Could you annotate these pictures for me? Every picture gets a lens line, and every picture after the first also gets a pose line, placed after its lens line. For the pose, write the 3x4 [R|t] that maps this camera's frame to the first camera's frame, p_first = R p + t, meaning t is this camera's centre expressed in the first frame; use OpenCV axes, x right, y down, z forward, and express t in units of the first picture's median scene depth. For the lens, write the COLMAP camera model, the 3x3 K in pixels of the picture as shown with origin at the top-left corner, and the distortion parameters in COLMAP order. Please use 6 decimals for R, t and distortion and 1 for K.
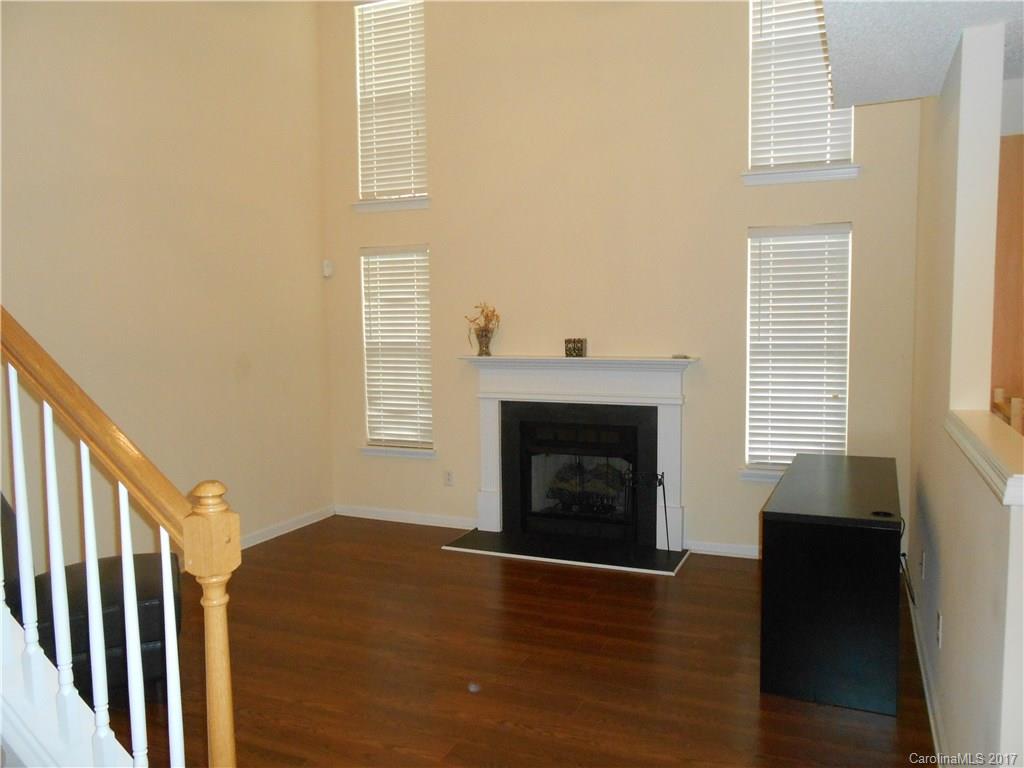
lens RADIAL K [[804.3, 0, 515.2], [0, 804.3, 383.0], [0, 0, 1]] dist [-0.009328, 0.023755]
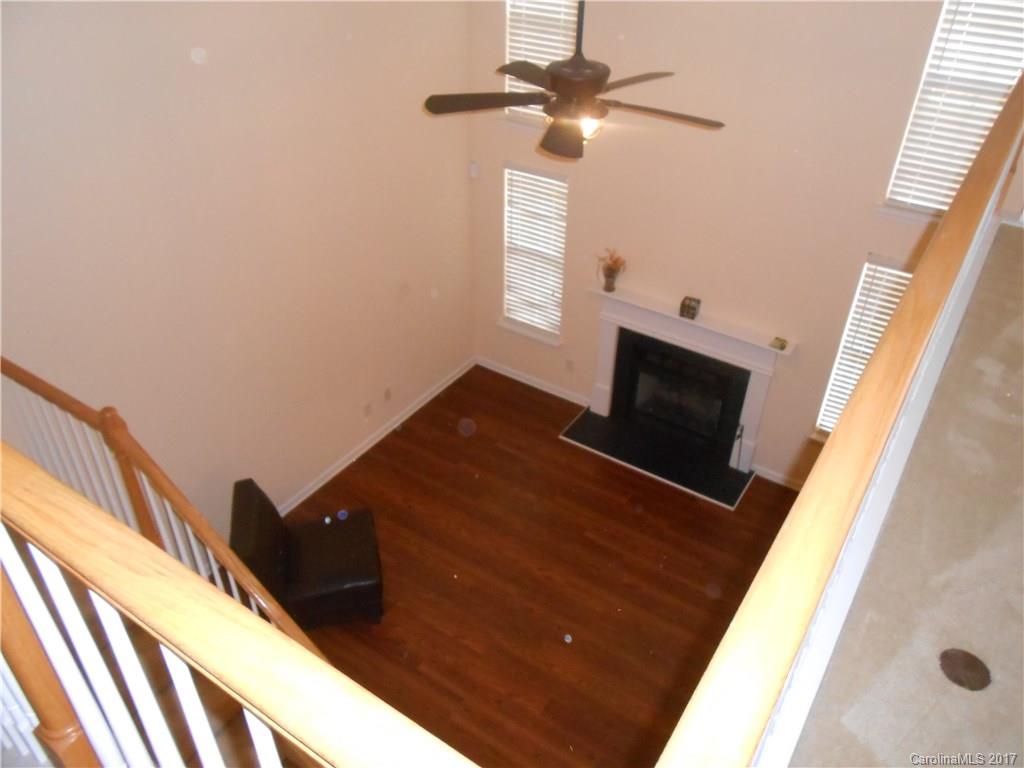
lens RADIAL K [[804.3, 0, 511.5], [0, 804.3, 380.7], [0, 0, 1]] dist [-0.009328, 0.023755]
pose [[0.983186, 0.126287, -0.131897, -0.007951], [-0.038766, 0.850185, 0.525055, -0.515138], [0.178444, -0.511114, 0.840785, -0.043013]]
